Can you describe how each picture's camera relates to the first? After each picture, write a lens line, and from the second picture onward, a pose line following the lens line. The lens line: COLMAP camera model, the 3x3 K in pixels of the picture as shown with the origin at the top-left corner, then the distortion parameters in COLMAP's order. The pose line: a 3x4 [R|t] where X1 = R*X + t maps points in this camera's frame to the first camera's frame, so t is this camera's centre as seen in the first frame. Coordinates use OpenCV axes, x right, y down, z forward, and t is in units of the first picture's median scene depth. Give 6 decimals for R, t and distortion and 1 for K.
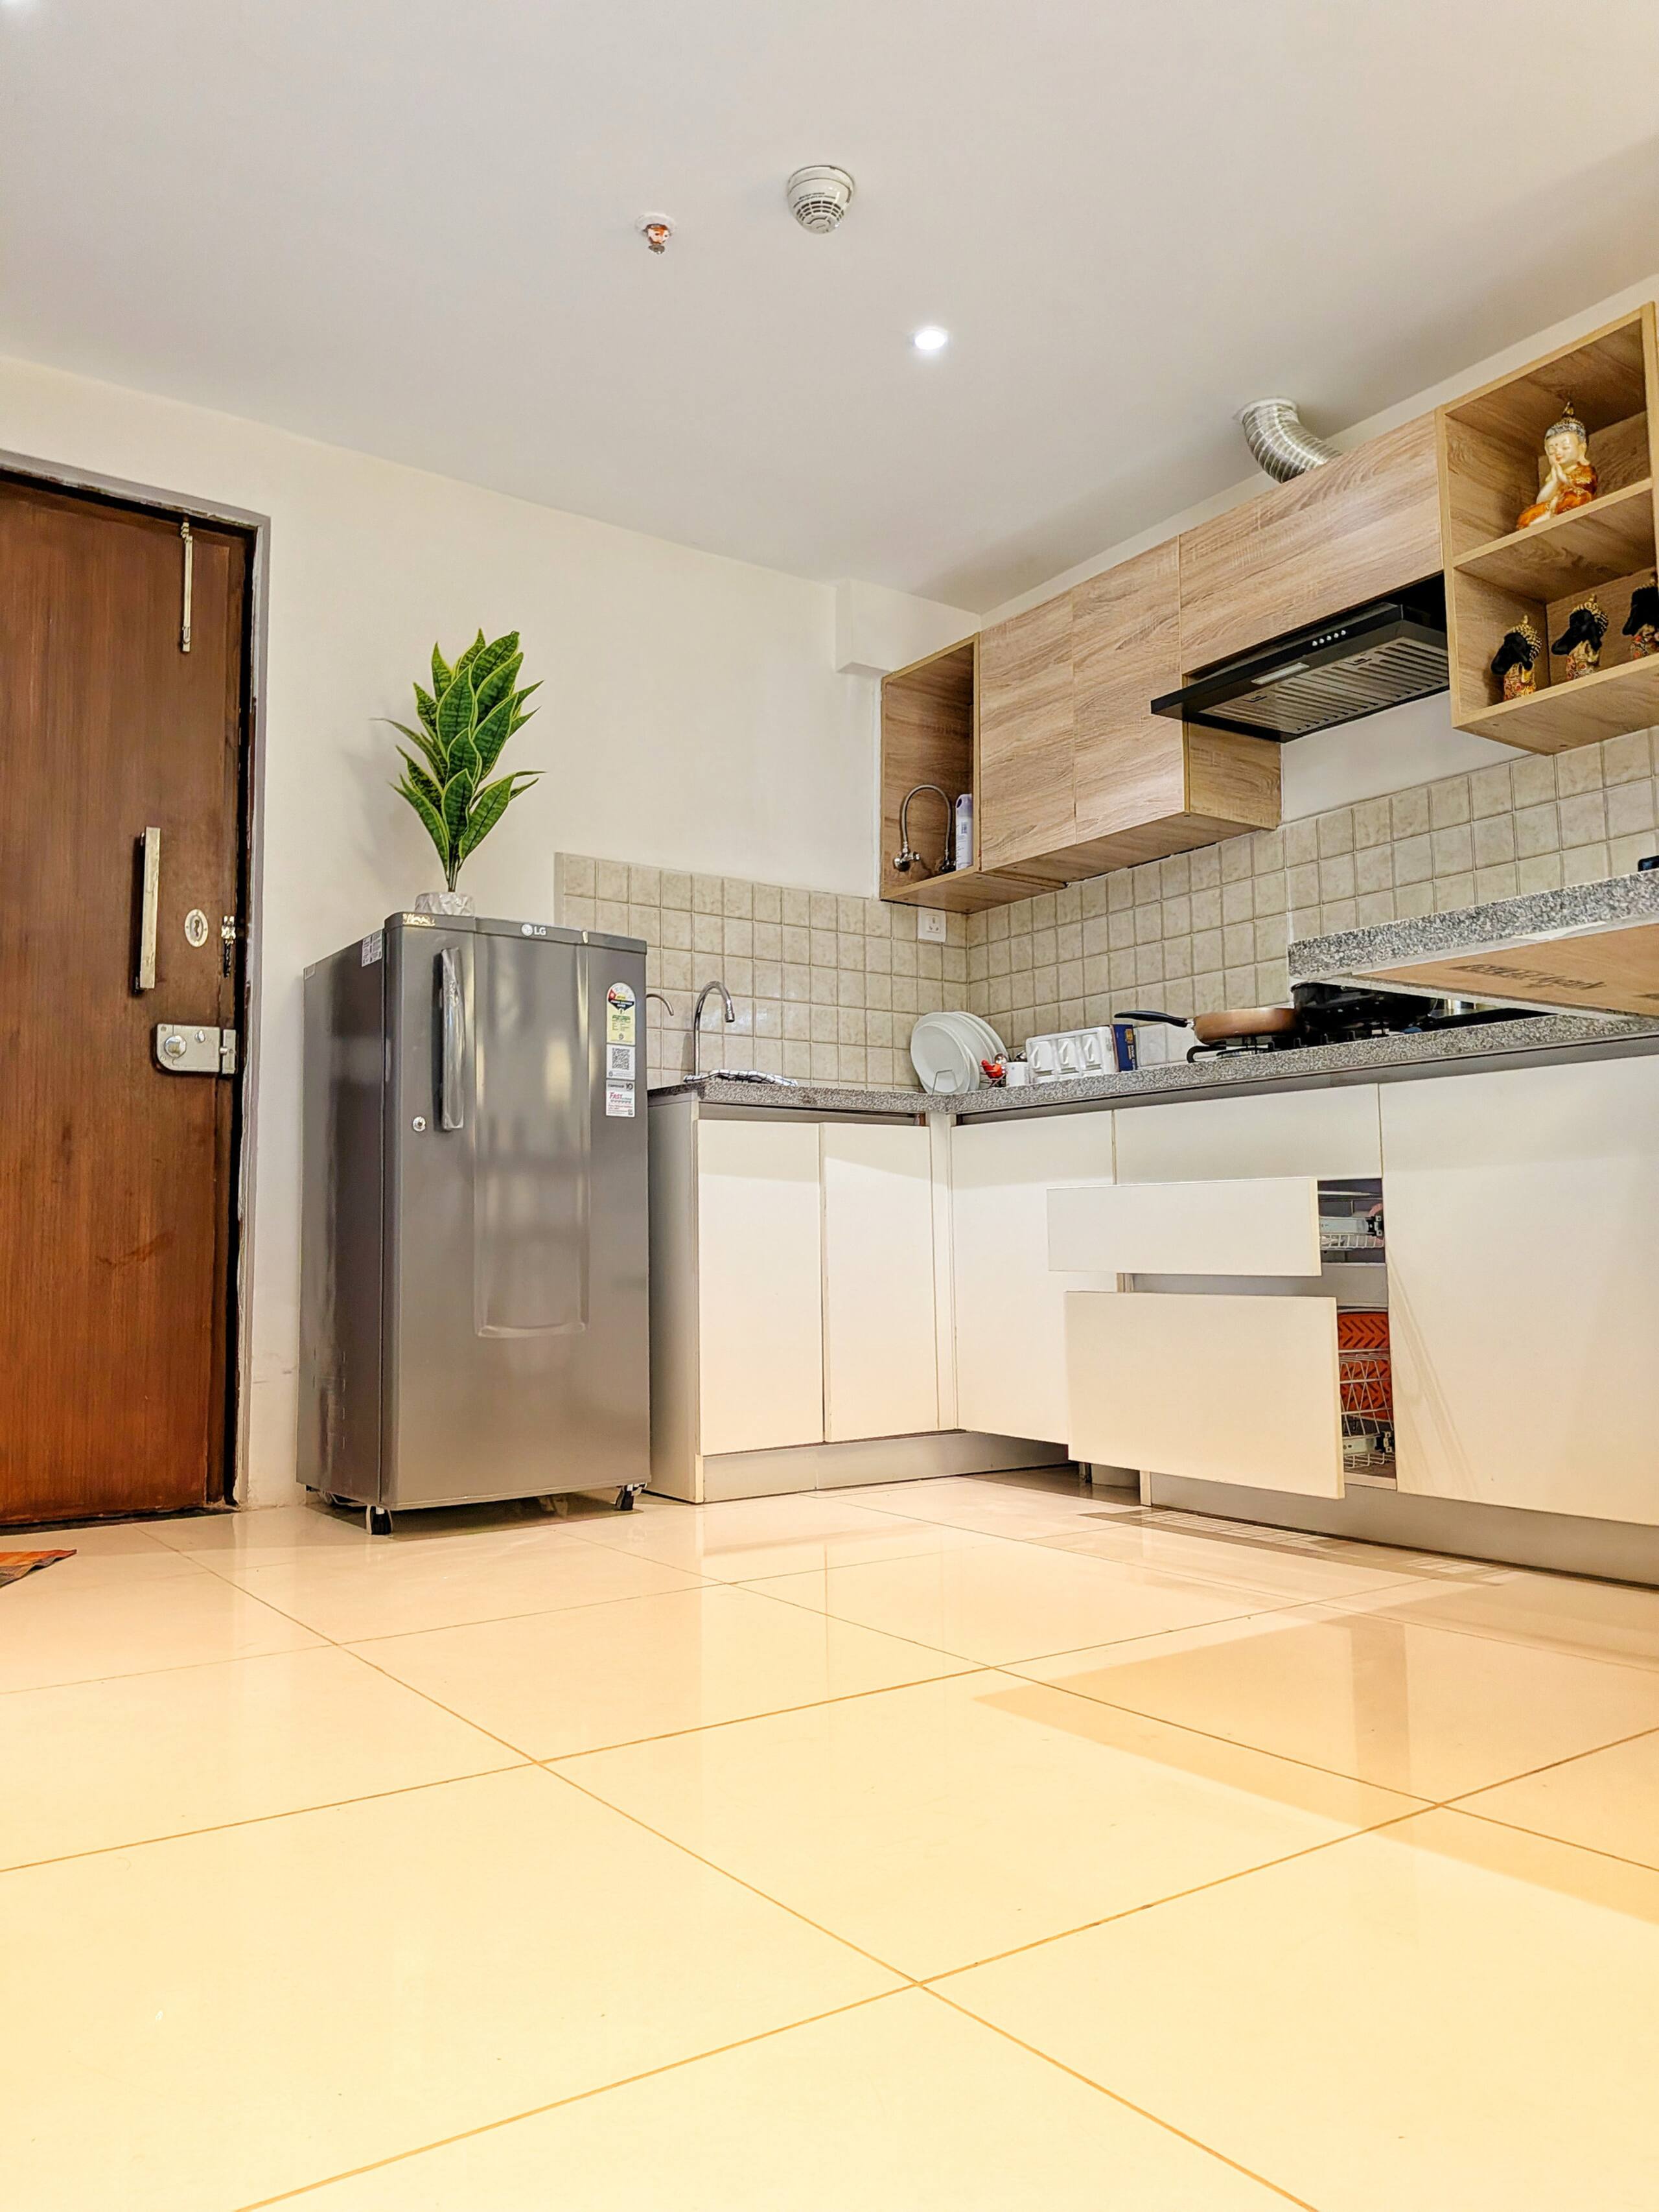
lens RADIAL K [[1586.0, 0, 772.1], [0, 1586.0, 1114.6], [0, 0, 1]] dist [0.004533, -0.005582]
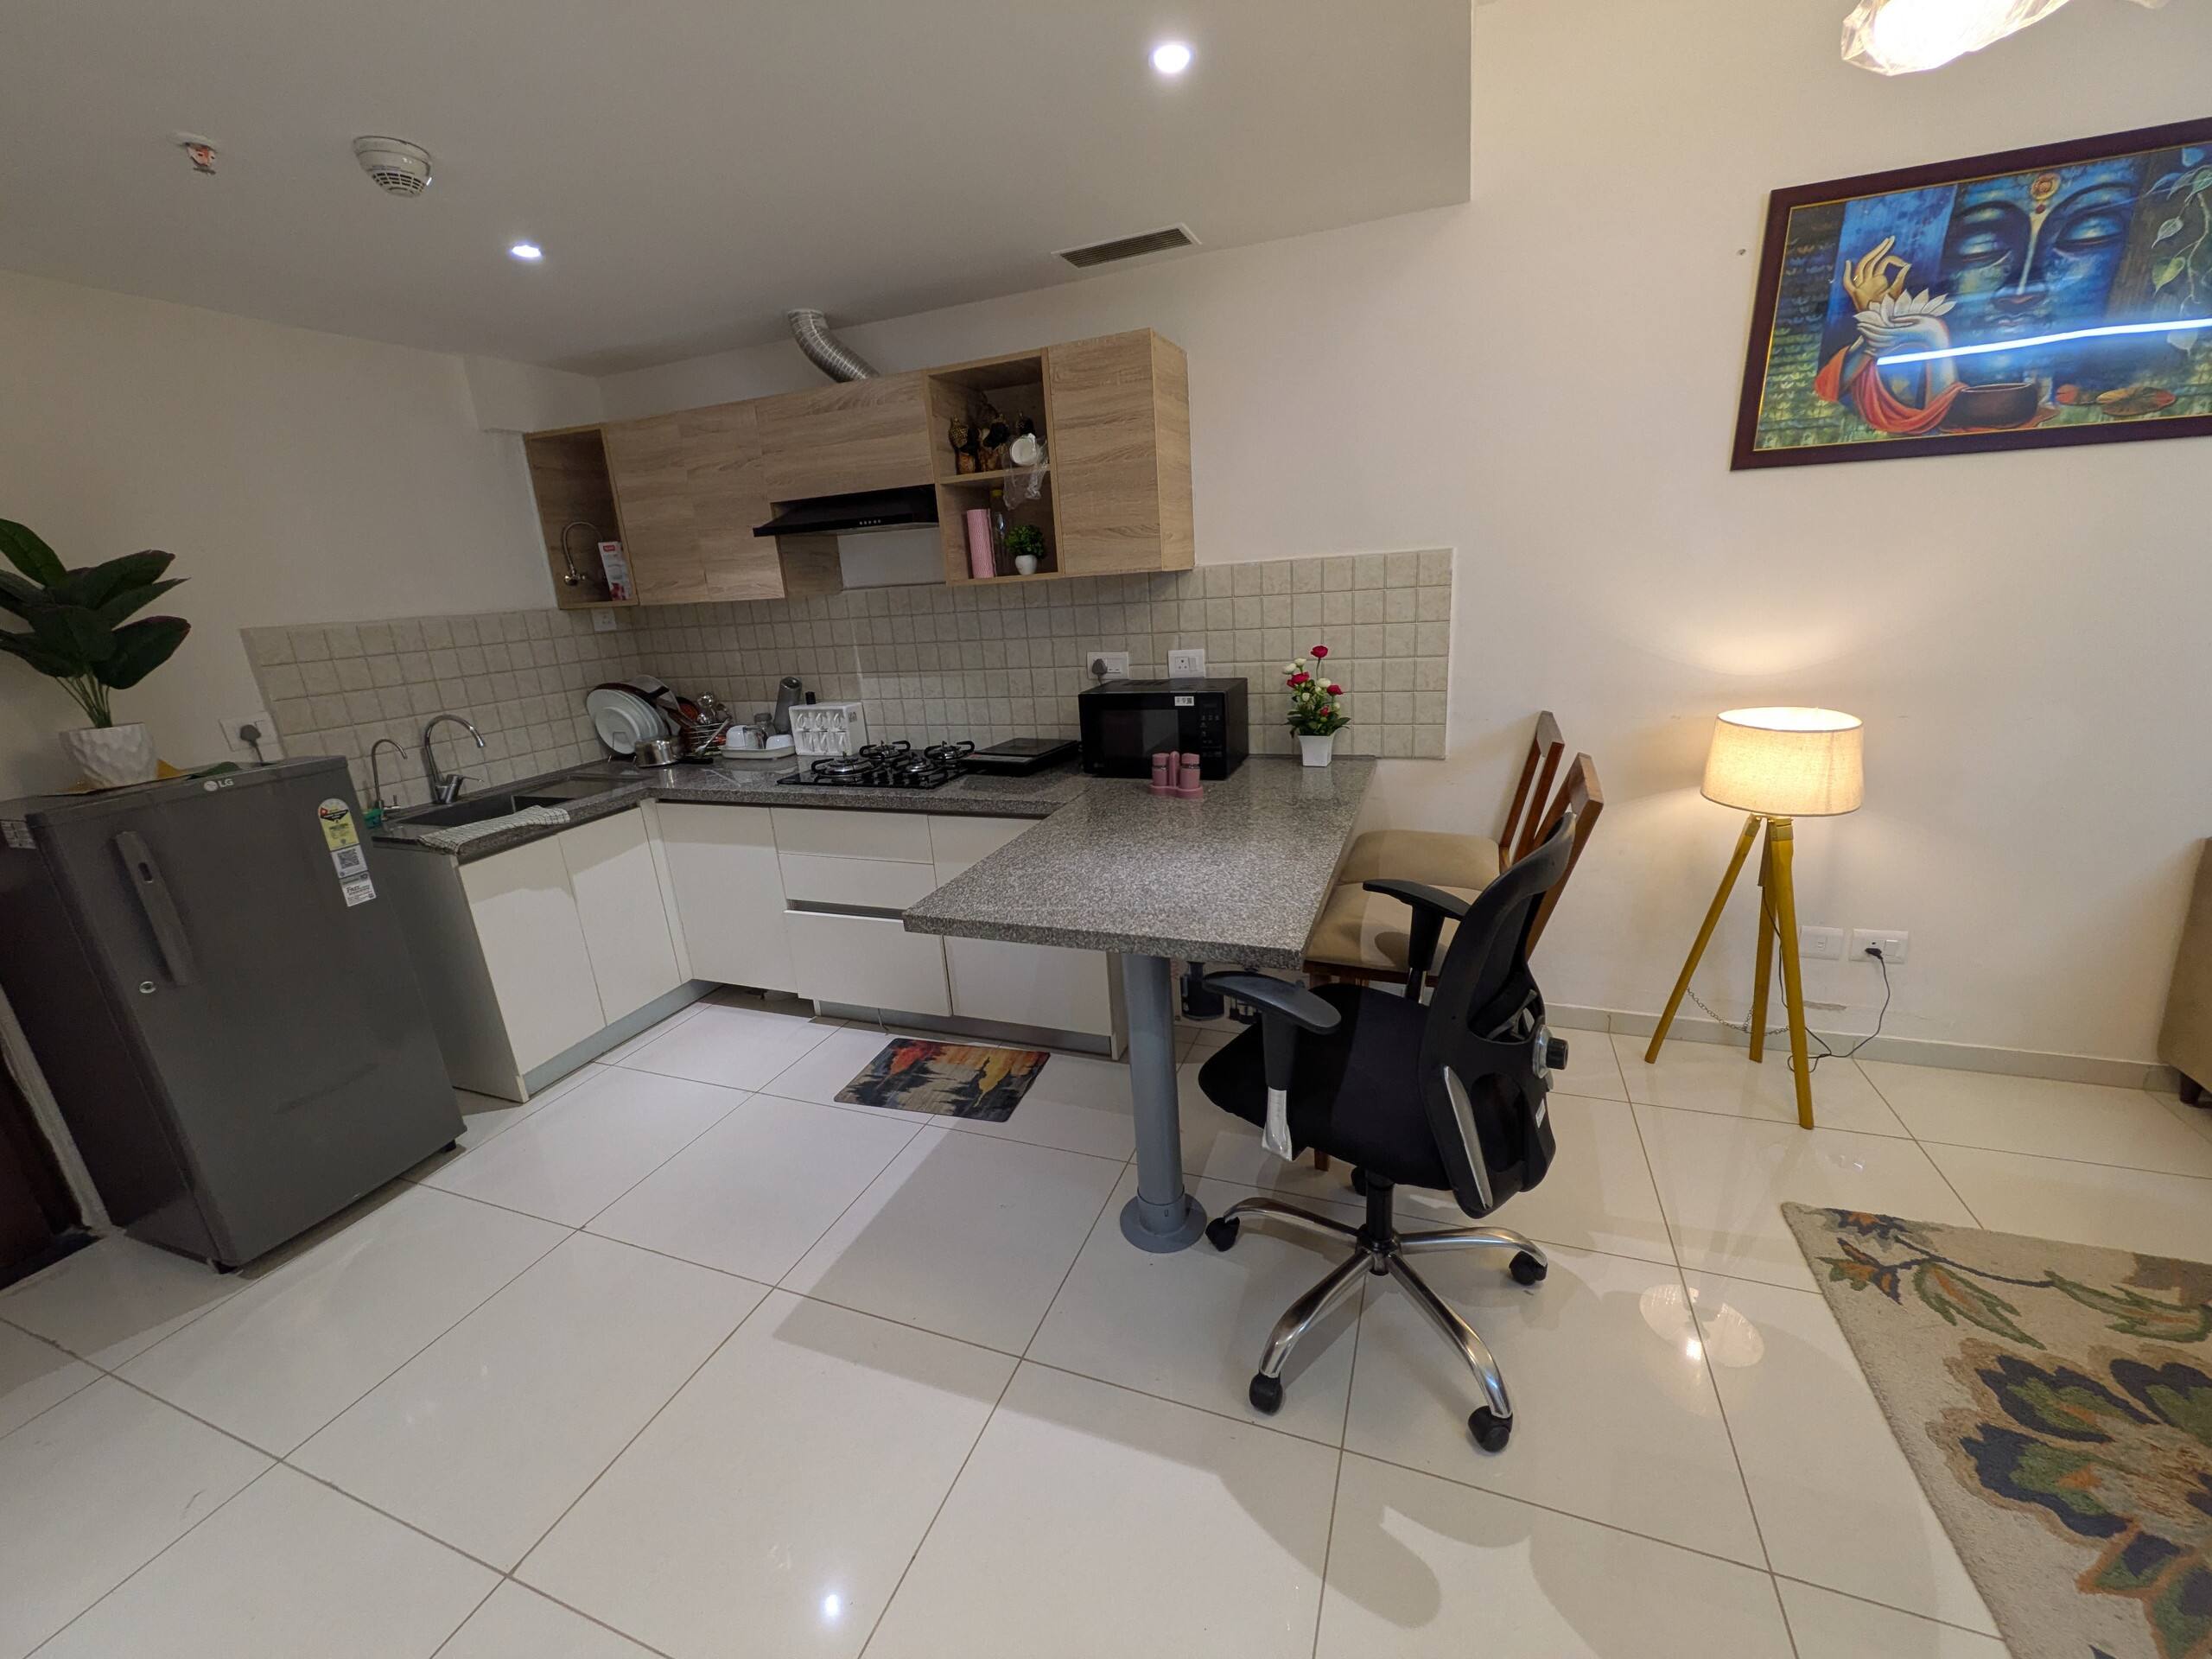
lens RADIAL K [[879.7, 0, 1116.1], [0, 879.7, 820.4], [0, 0, 1]] dist [0.003666, -0.000454]
pose [[0.814061, -0.203213, 0.544068, 0.008655], [0.009366, 0.941260, 0.337553, -0.262276], [-0.580704, -0.269693, 0.768146, 0.080972]]
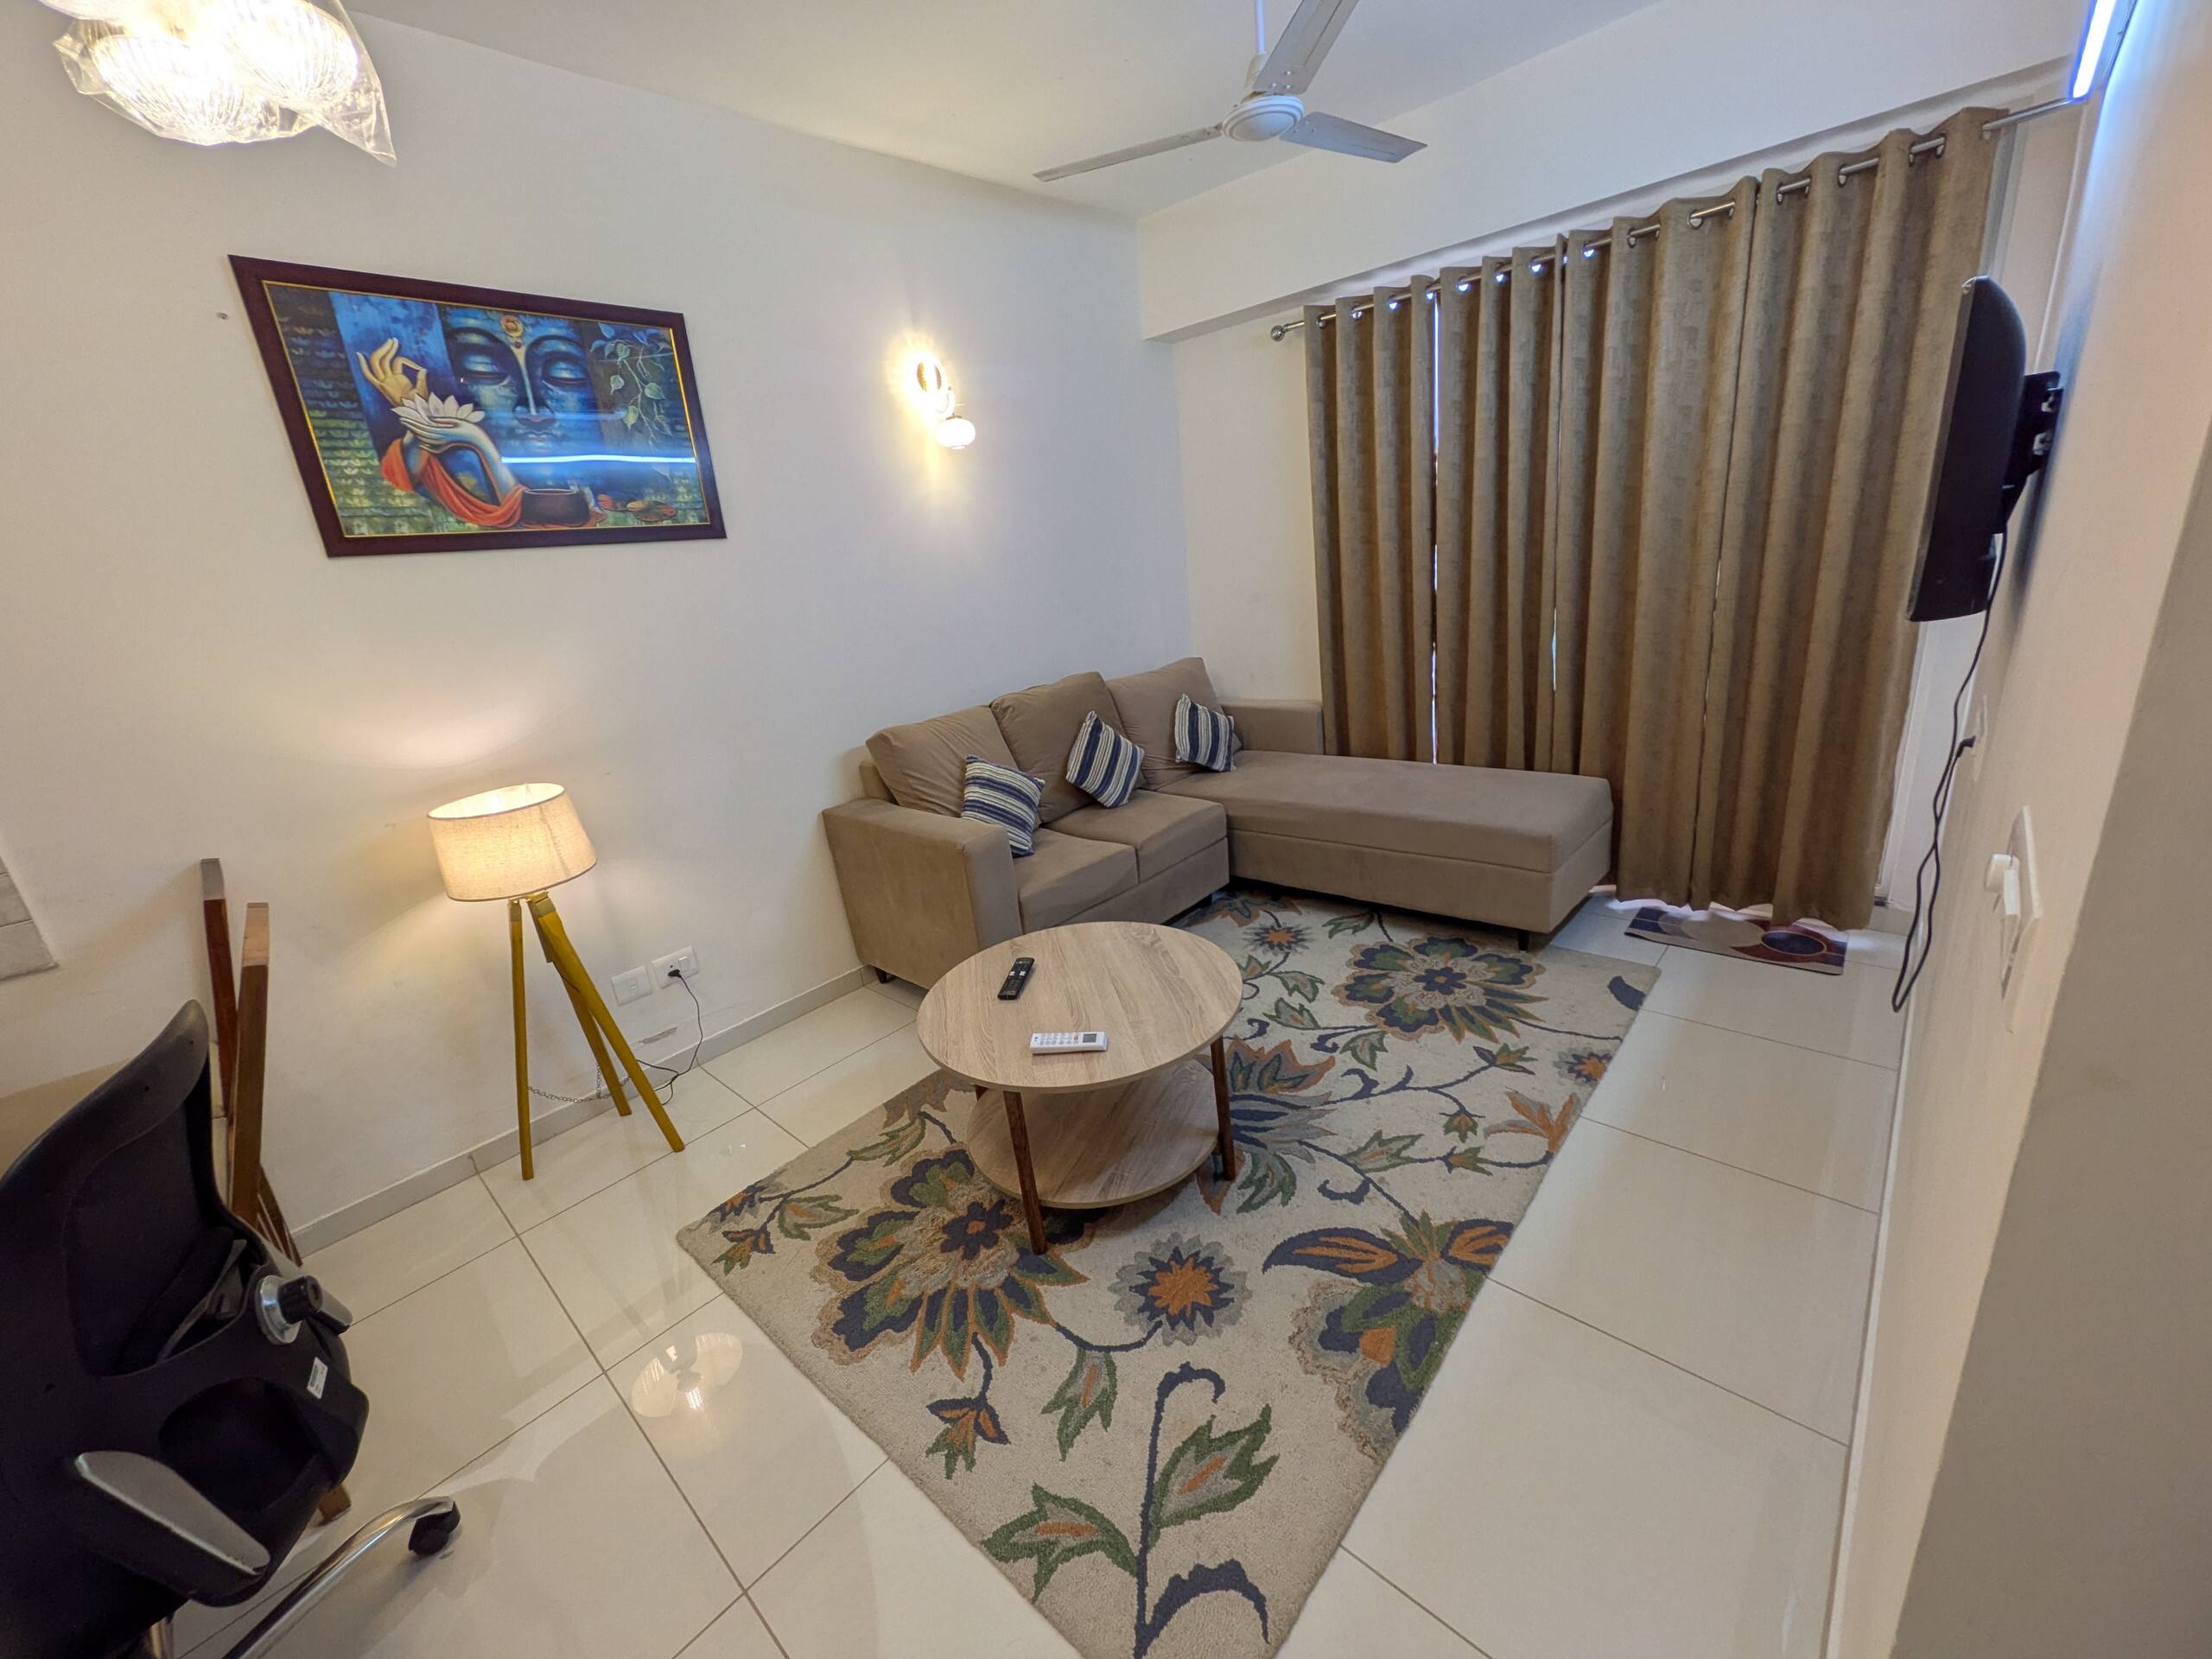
lens RADIAL K [[879.7, 0, 1114.1], [0, 879.7, 821.3], [0, 0, 1]] dist [0.003666, -0.000454]
pose [[-0.234958, -0.263378, 0.935642, 0.057993], [0.019363, 0.961130, 0.275415, -0.264194], [-0.971813, 0.082827, -0.220725, 0.023014]]
